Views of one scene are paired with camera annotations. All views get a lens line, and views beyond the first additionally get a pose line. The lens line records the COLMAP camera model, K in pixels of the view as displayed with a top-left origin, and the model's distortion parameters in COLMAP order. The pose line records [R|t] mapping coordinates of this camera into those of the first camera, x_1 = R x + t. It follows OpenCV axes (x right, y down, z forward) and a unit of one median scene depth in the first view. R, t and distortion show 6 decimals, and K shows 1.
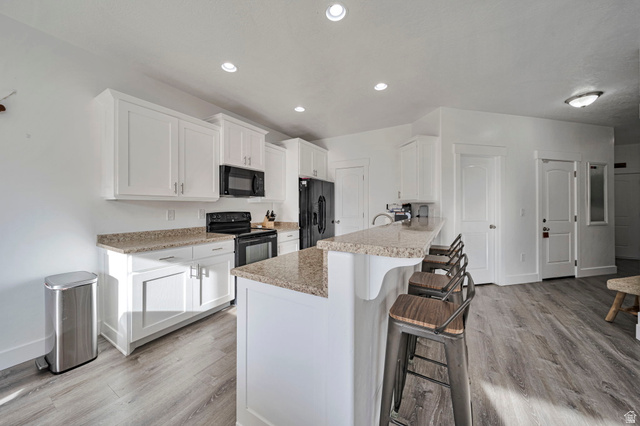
lens RADIAL K [[225.6, 0, 314.7], [0, 225.6, 206.6], [0, 0, 1]] dist [-0.001381, -0.000967]
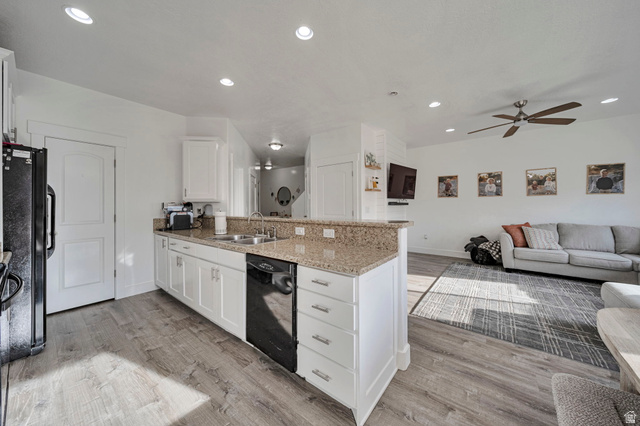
lens RADIAL K [[225.6, 0, 318.1], [0, 225.6, 204.1], [0, 0, 1]] dist [-0.001381, -0.000967]
pose [[0.117080, 0.006114, 0.993104, -0.470431], [0.004671, 0.999967, -0.006707, 0.001835], [-0.993111, 0.005424, 0.117048, 0.378709]]
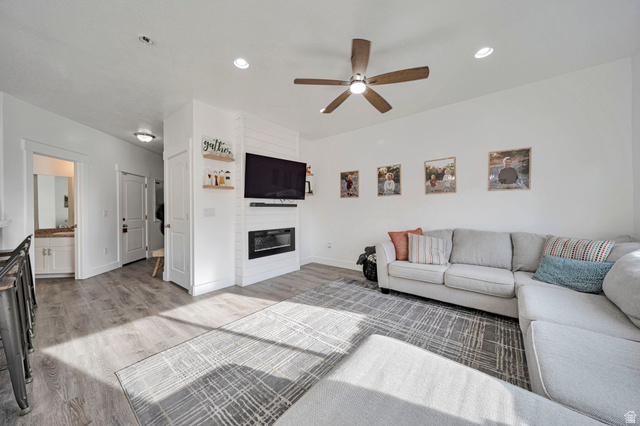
lens RADIAL K [[225.6, 0, 318.1], [0, 225.6, 210.5], [0, 0, 1]] dist [-0.001381, -0.000967]
pose [[0.126608, 0.000155, 0.991953, -0.129665], [0.007951, 0.999968, -0.001171, 0.021941], [-0.991921, 0.008036, 0.126603, -0.284686]]
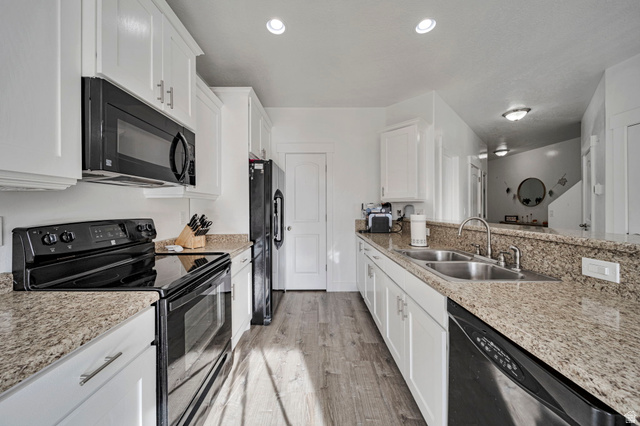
lens RADIAL K [[225.6, 0, 315.8], [0, 225.6, 207.6], [0, 0, 1]] dist [-0.001381, -0.000967]
pose [[0.853527, -0.003372, 0.521038, -0.249379], [0.003353, 0.999994, 0.000979, 0.002220], [-0.521038, 0.000911, 0.853533, 0.456075]]
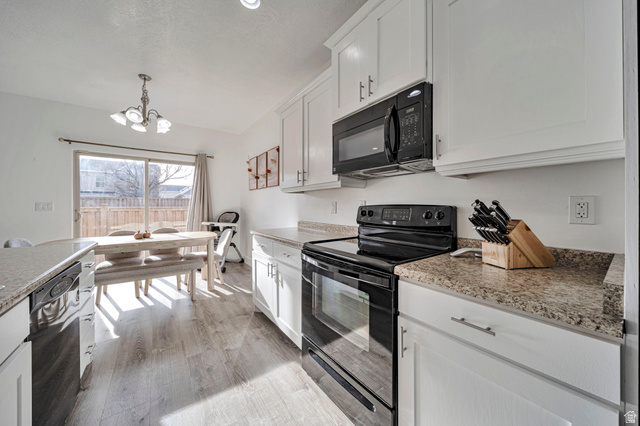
lens RADIAL K [[225.6, 0, 319.0], [0, 225.6, 205.9], [0, 0, 1]] dist [-0.001381, -0.000967]
pose [[-0.383462, -0.000380, -0.923556, 0.126798], [0.000629, 1.000000, -0.000673, 0.023931], [0.923556, -0.000839, -0.383462, 0.960584]]
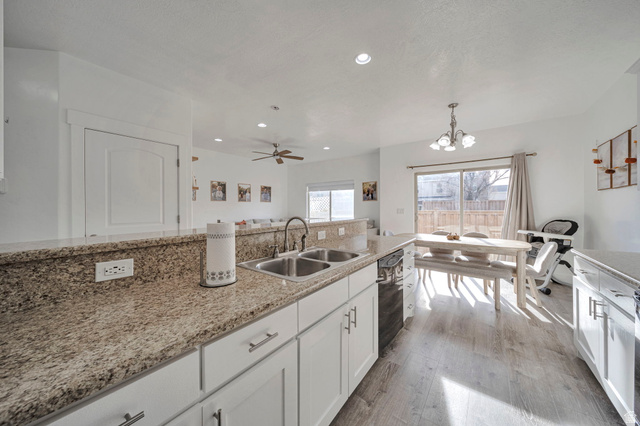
lens RADIAL K [[225.6, 0, 315.5], [0, 225.6, 207.7], [0, 0, 1]] dist [-0.001381, -0.000967]
pose [[-0.994450, 0.002067, 0.105190, 0.109424], [0.002070, 0.999998, -0.000079, 0.002513], [-0.105190, 0.000140, -0.994452, 1.087074]]
